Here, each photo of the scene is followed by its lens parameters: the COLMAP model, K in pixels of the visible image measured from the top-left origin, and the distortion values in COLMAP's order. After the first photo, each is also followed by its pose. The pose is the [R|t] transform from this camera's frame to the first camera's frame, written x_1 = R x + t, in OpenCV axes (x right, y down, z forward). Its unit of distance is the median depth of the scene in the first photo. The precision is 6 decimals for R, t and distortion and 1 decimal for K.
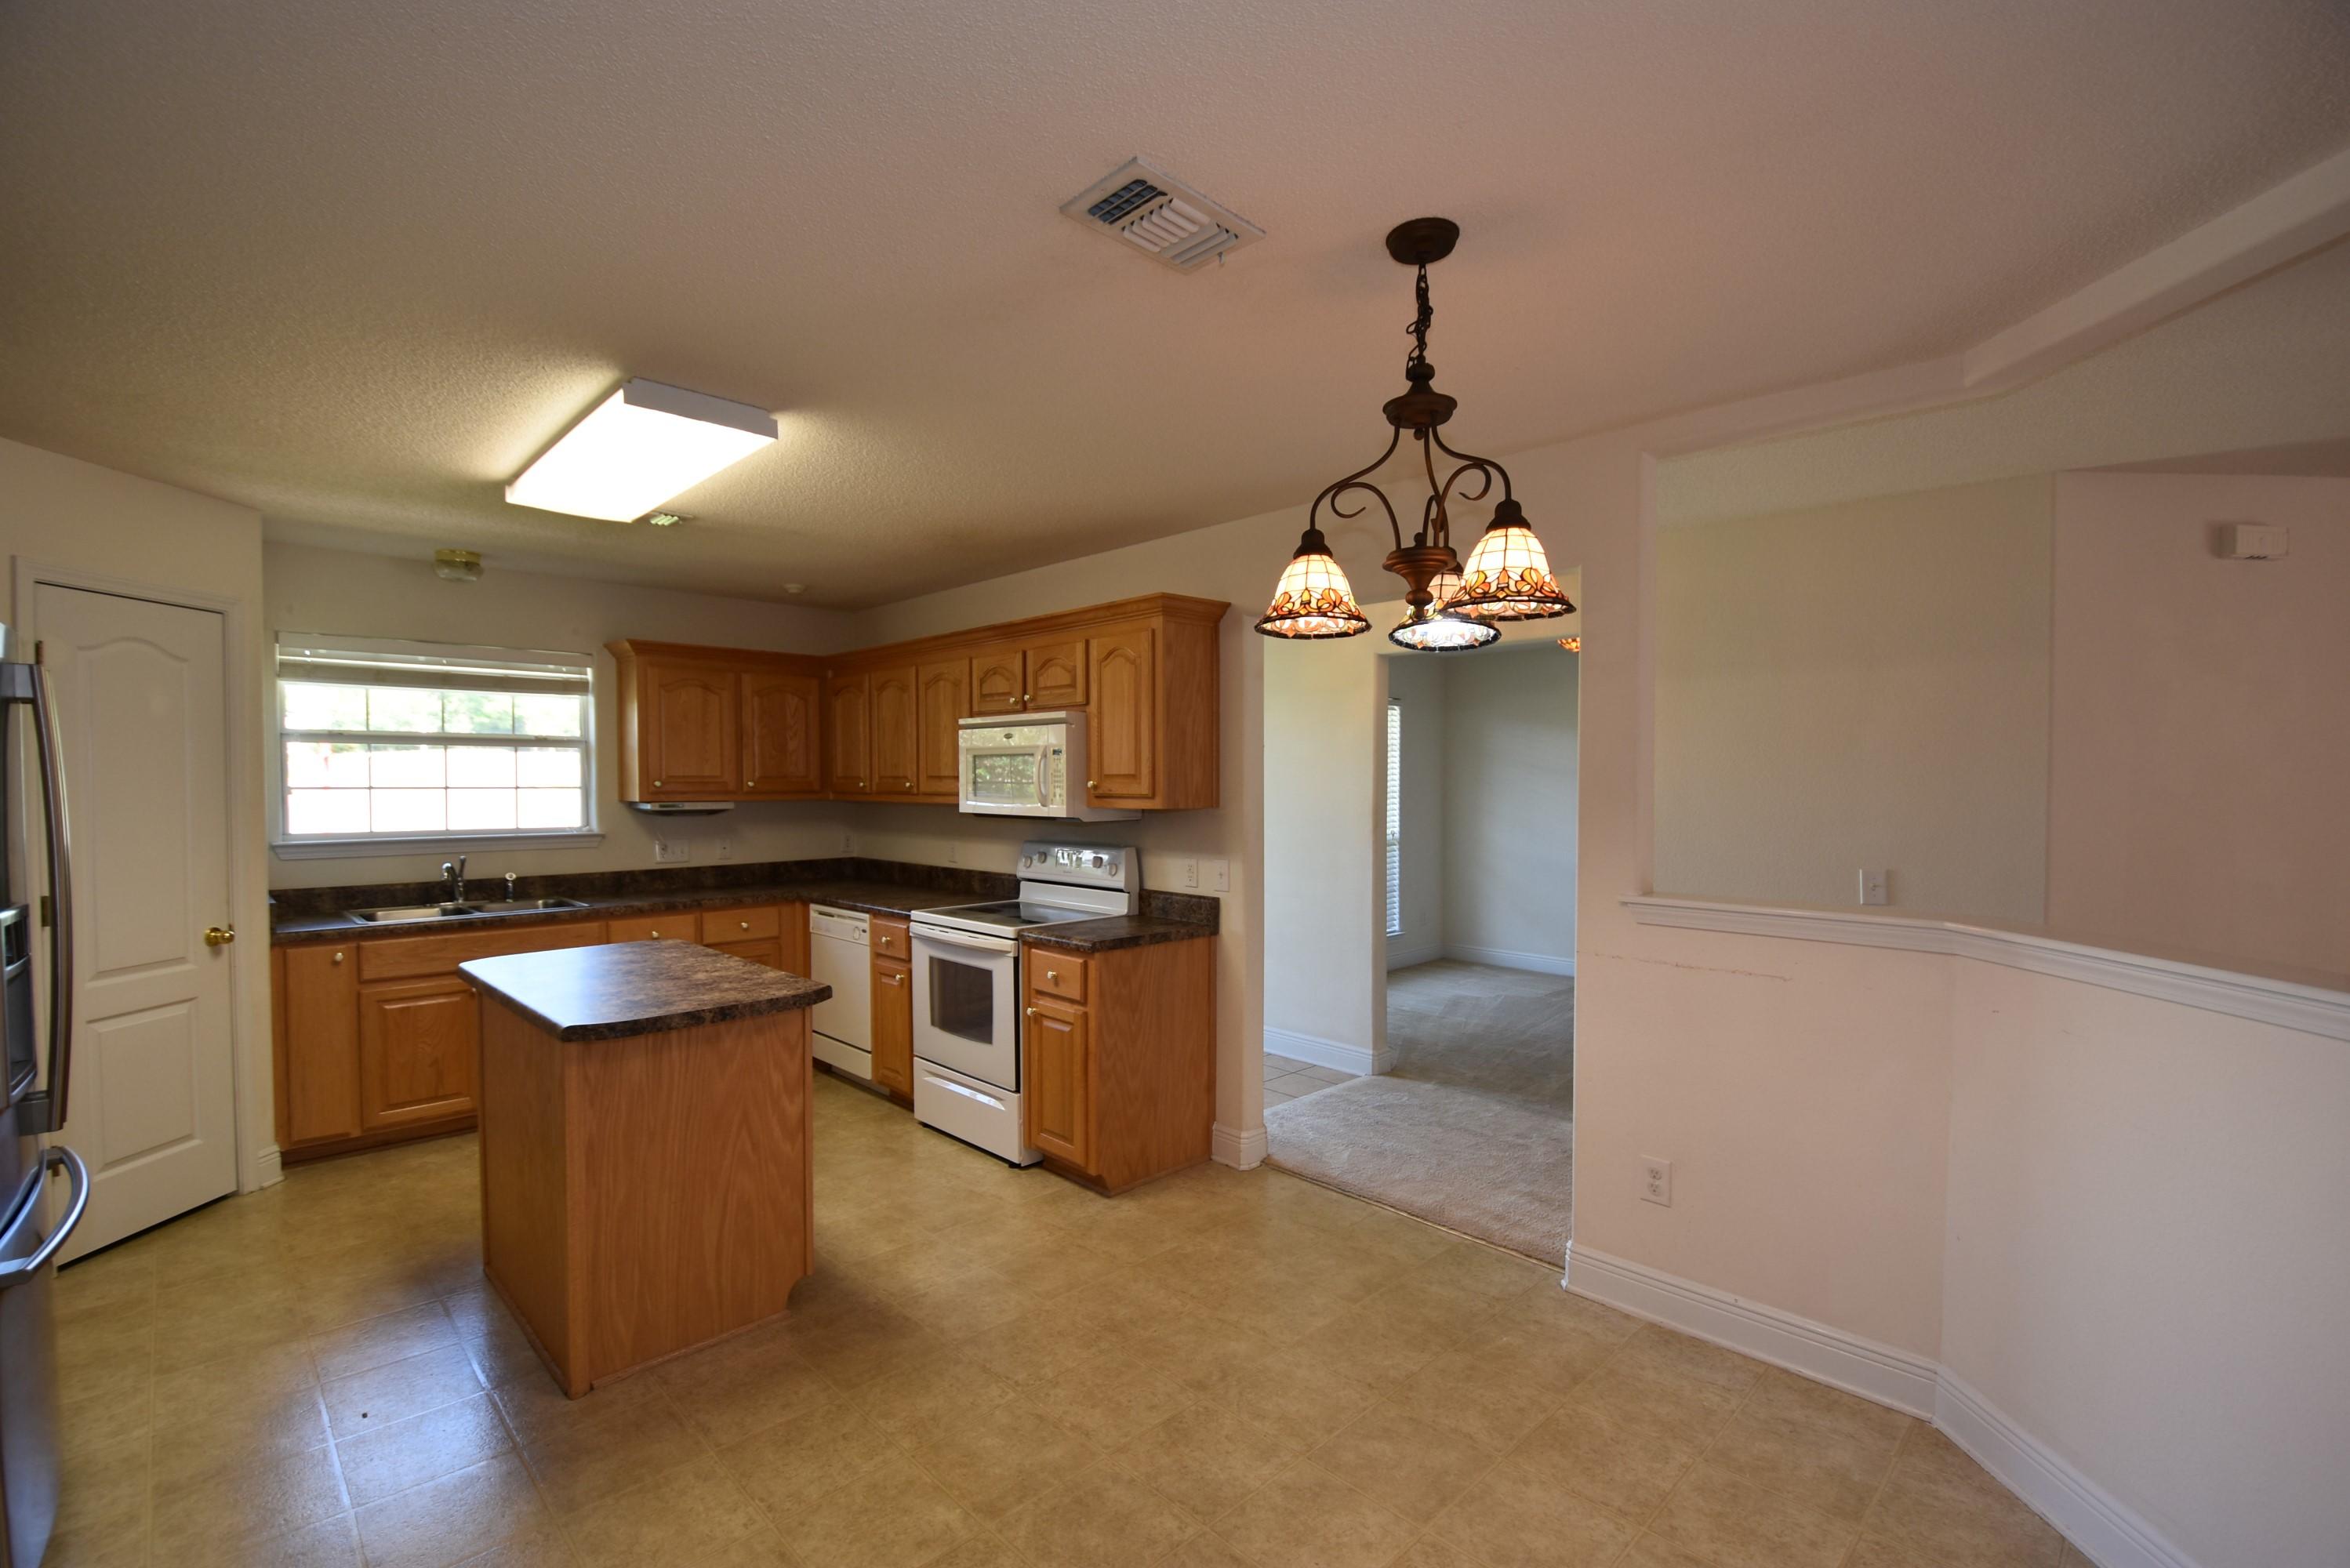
lens RADIAL K [[1021.3, 0, 1178.6], [0, 1021.3, 814.5], [0, 0, 1]] dist [0.019634, -0.024872]
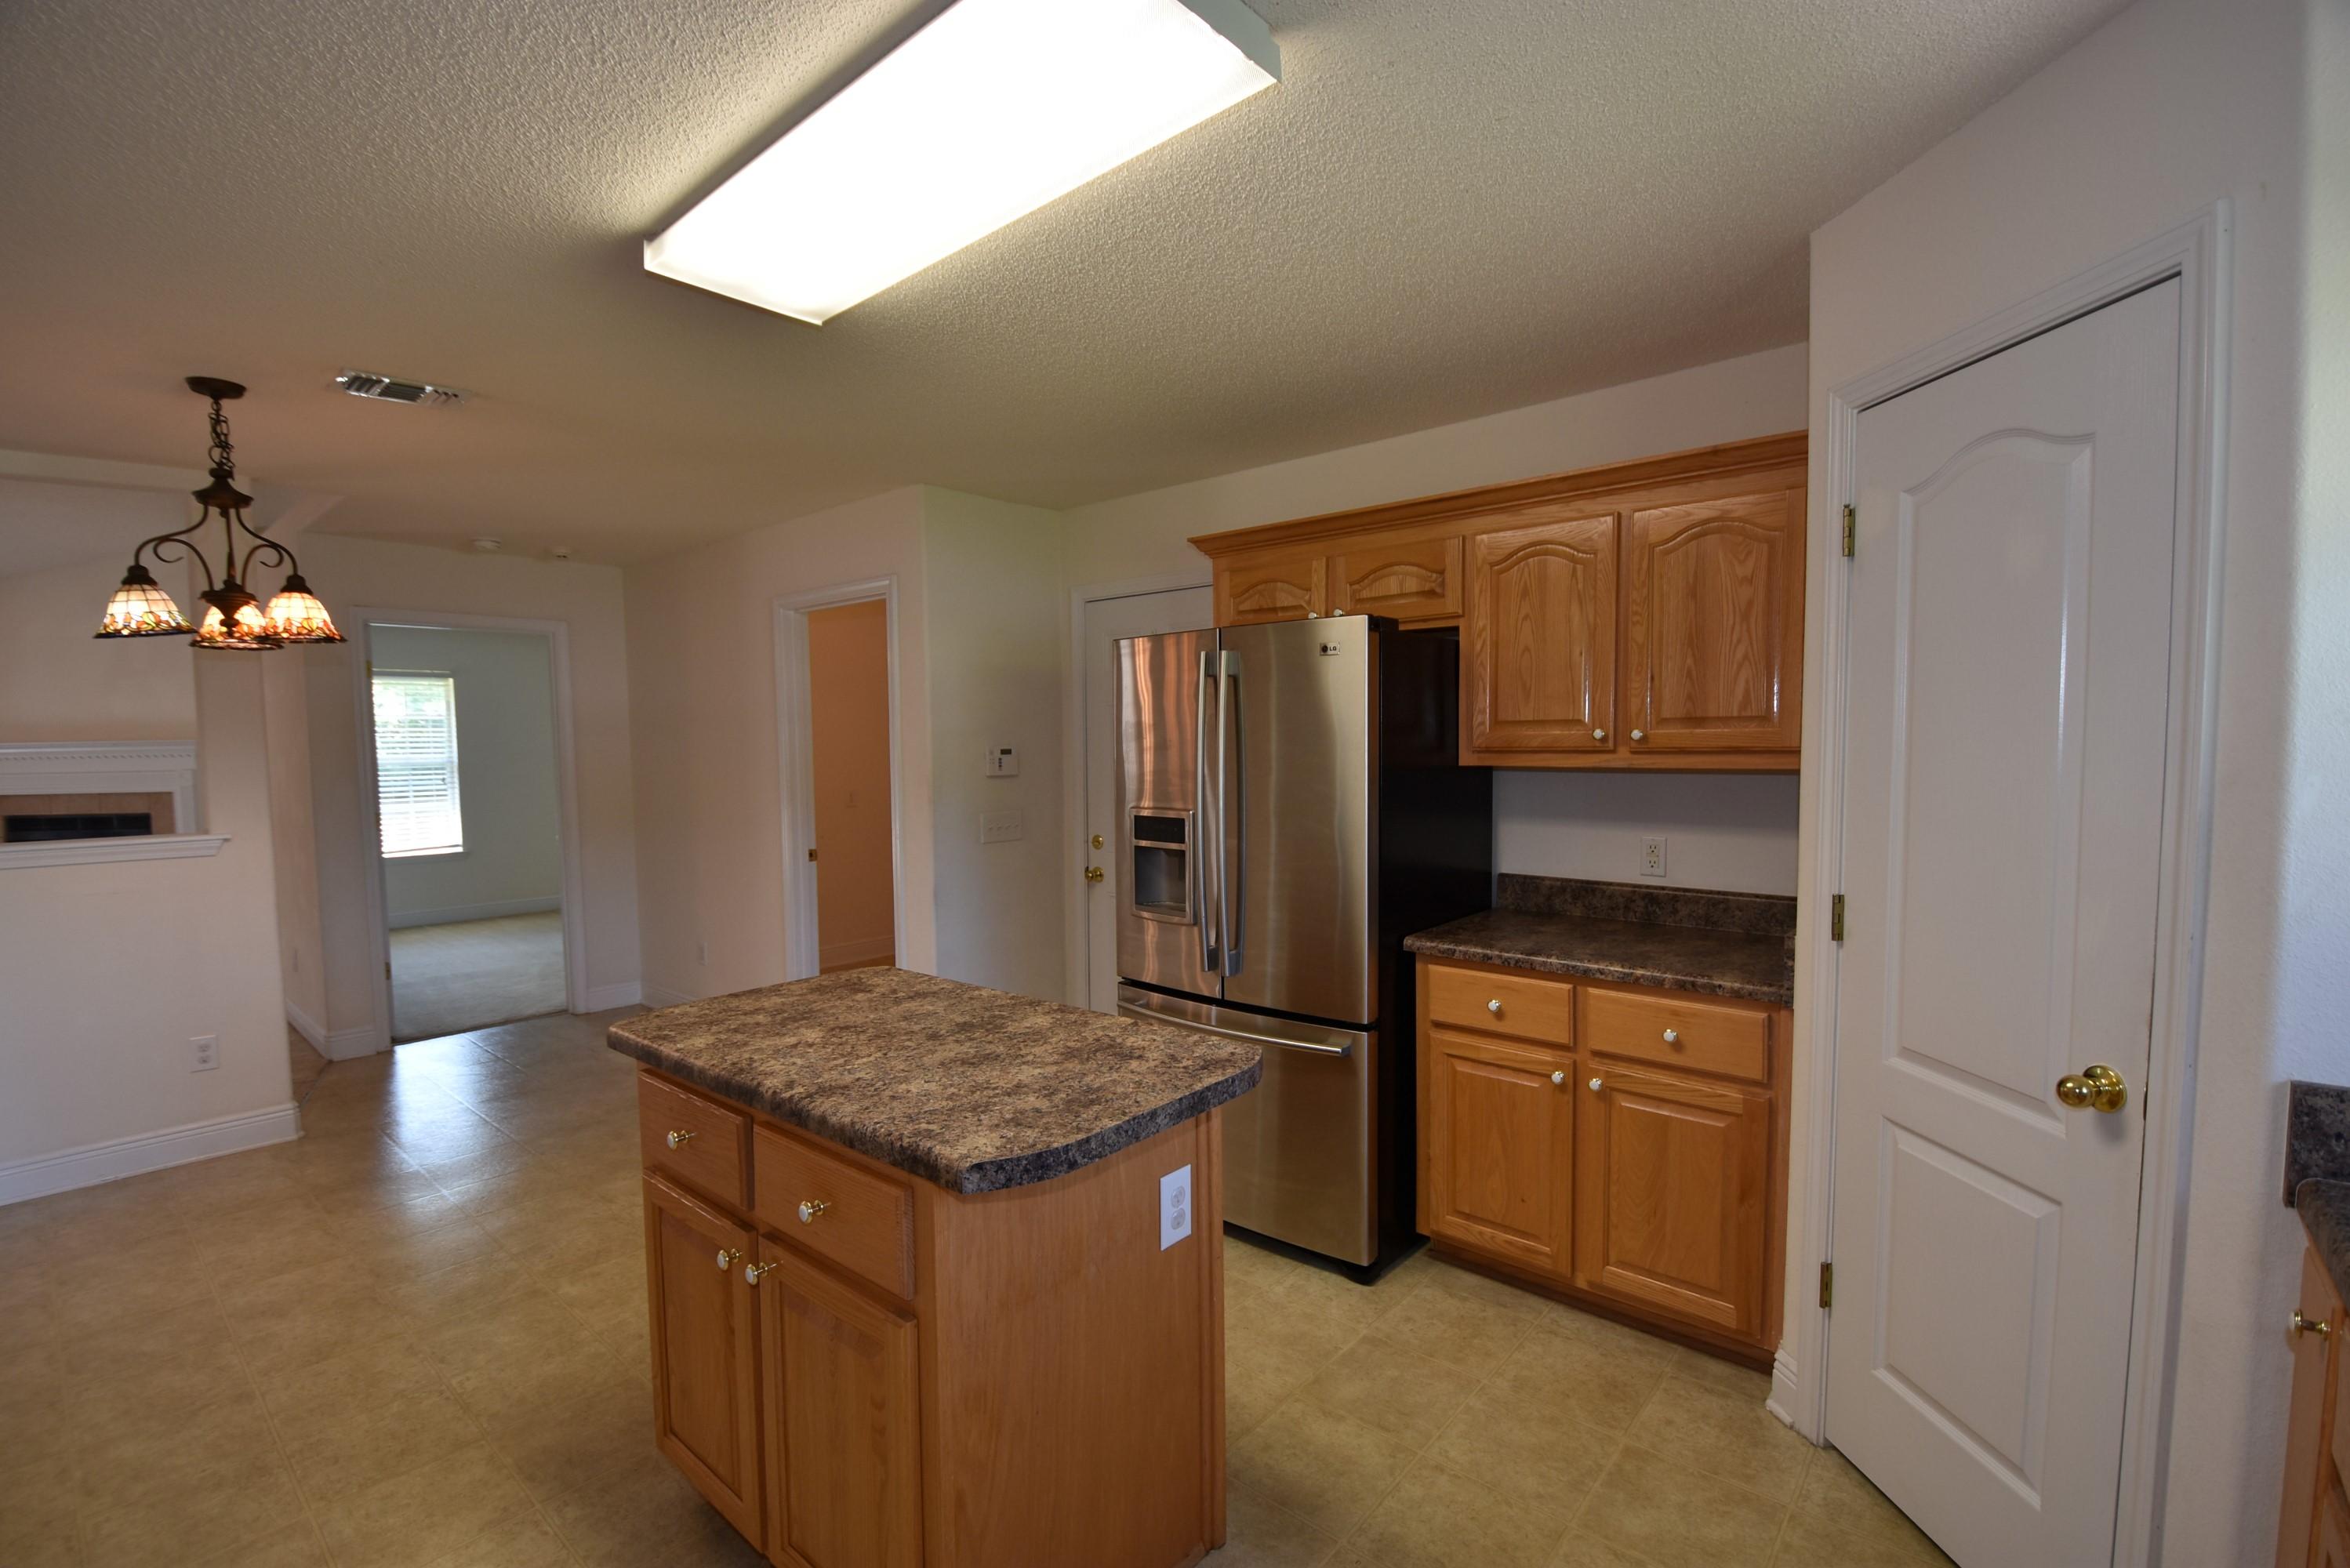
lens RADIAL K [[1024.7, 0, 1180.7], [0, 1024.7, 809.8], [0, 0, 1]] dist [-0.002260, -0.012461]
pose [[-0.995775, 0.019128, -0.089816, -0.485411], [0.009815, 0.994633, 0.103004, -0.036360], [0.091304, 0.101687, -0.990618, 1.237575]]
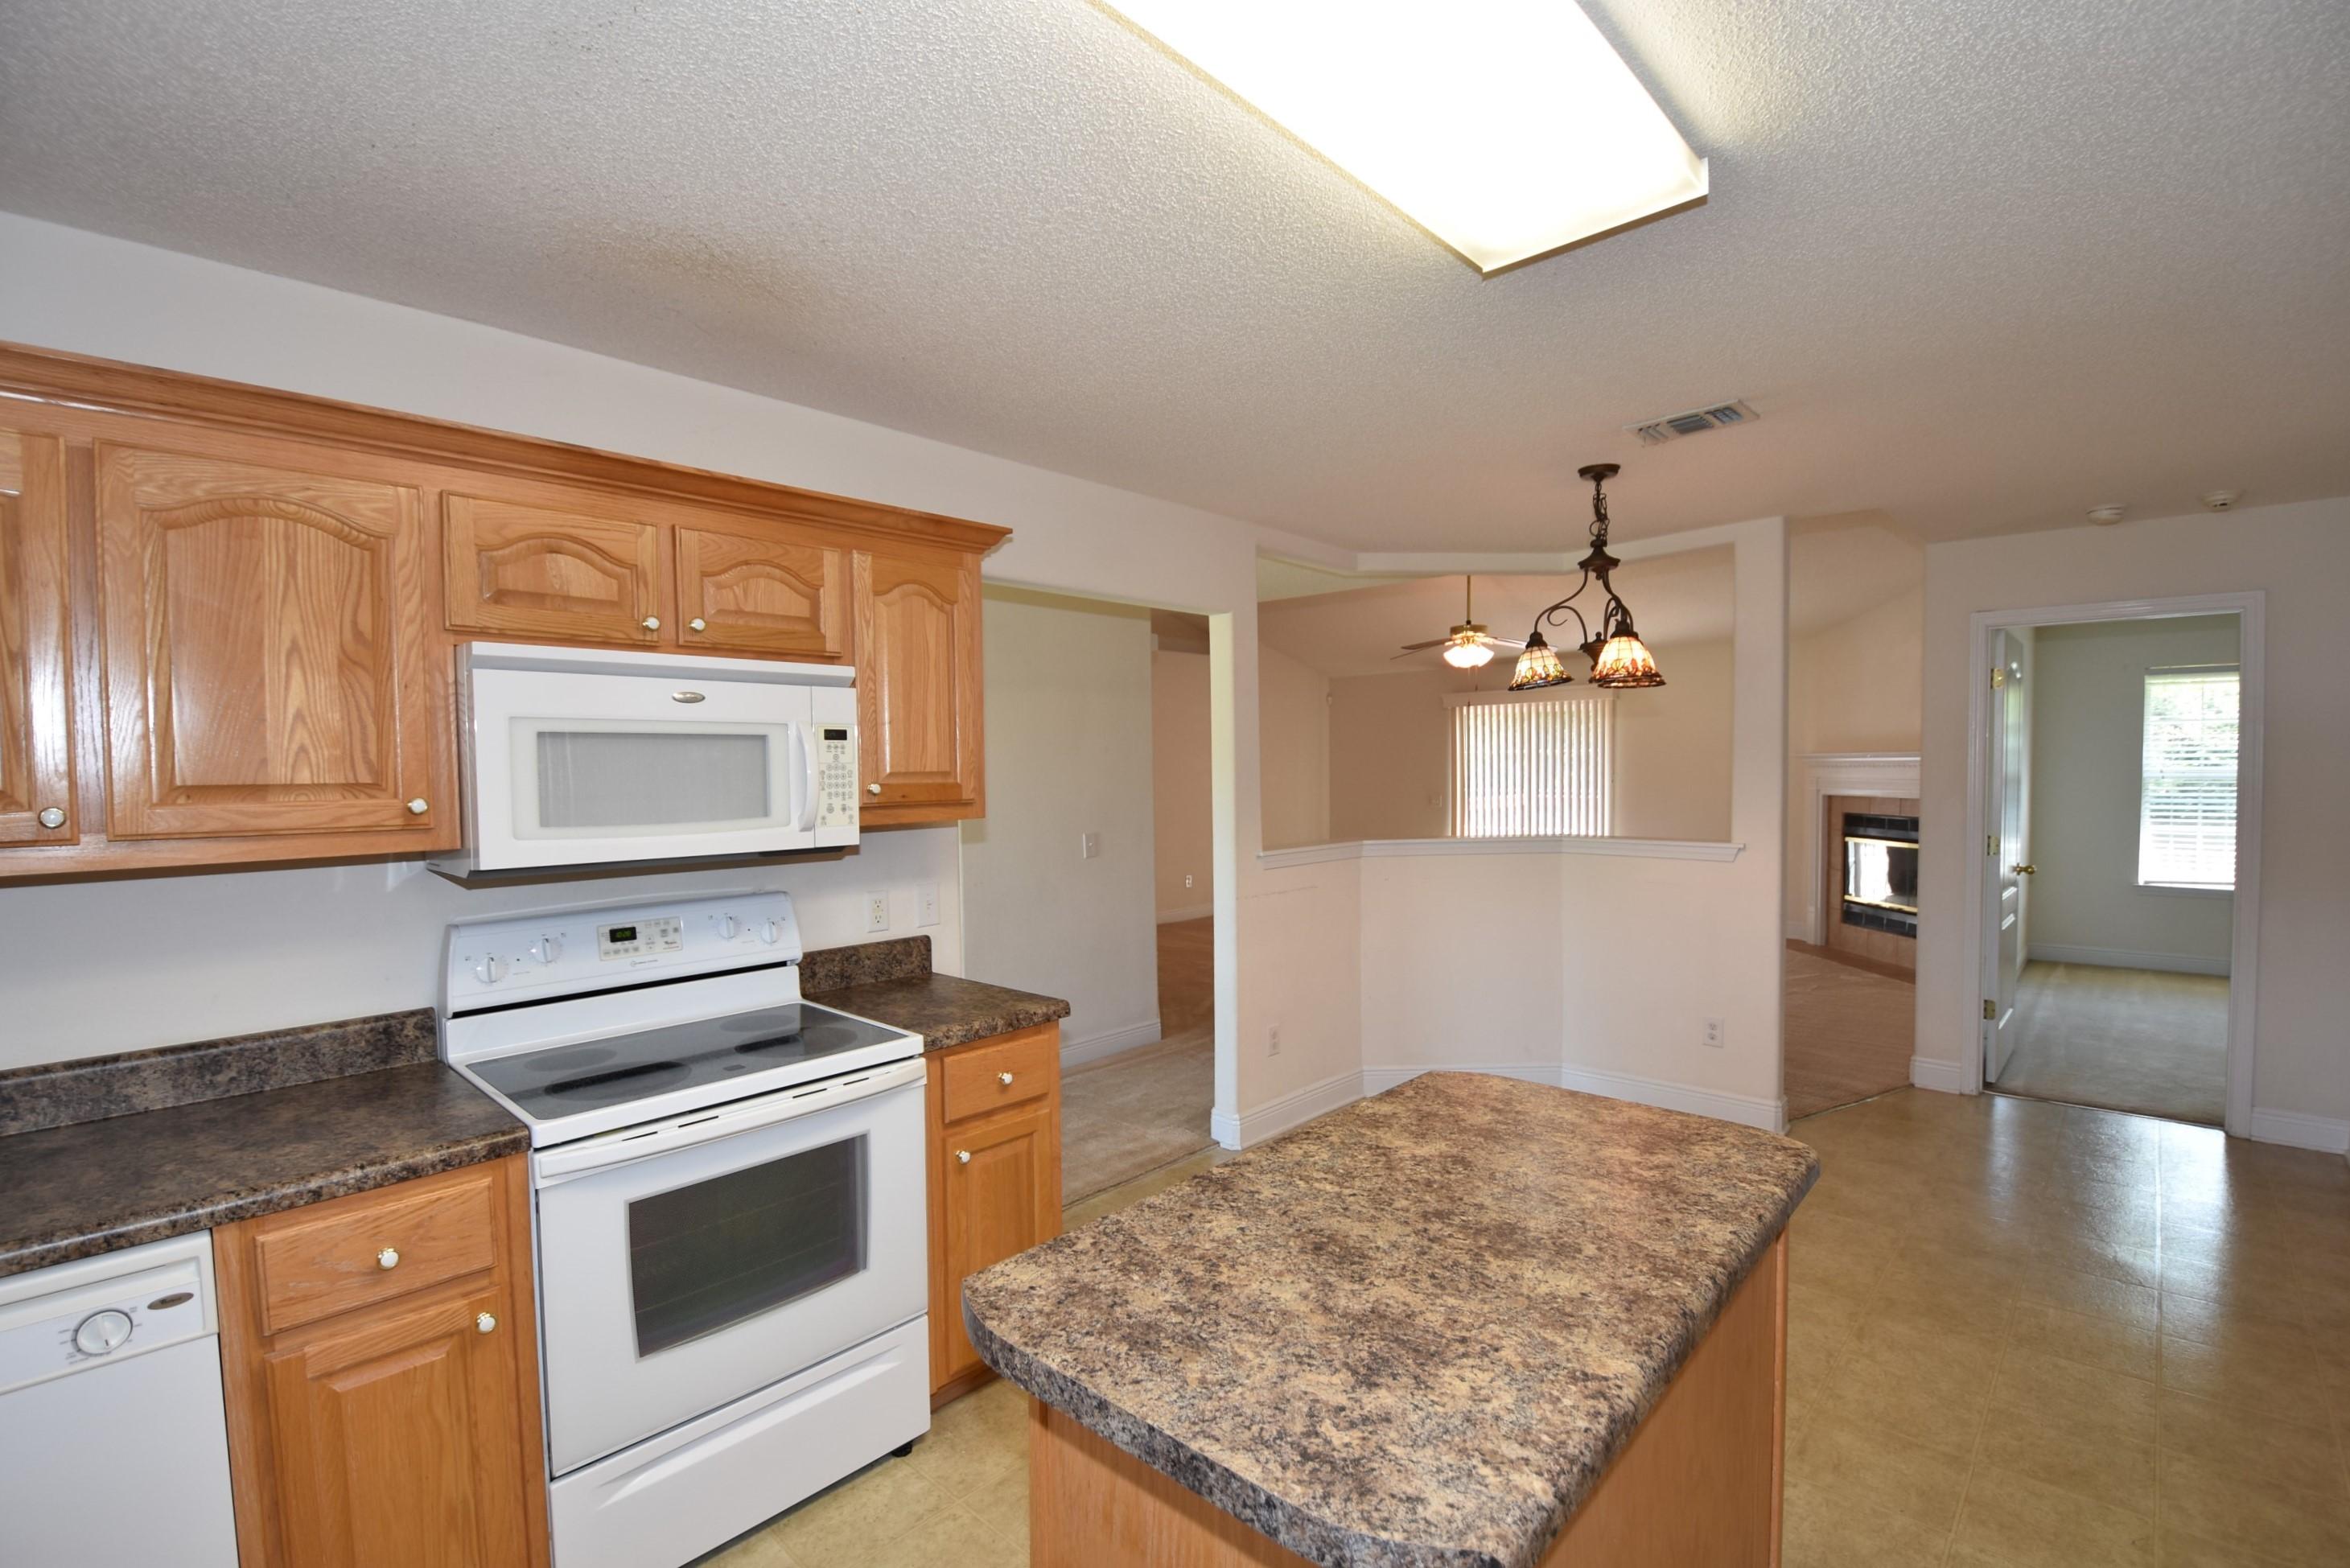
lens RADIAL K [[1052.5, 0, 1183.0], [0, 1052.5, 802.6], [0, 0, 1]] dist [0.004492, -0.011725]
pose [[-0.047397, -0.035050, 0.998261, -0.752972], [0.046791, 0.998209, 0.037270, -0.036705], [-0.997780, 0.048476, -0.045672, 0.857457]]
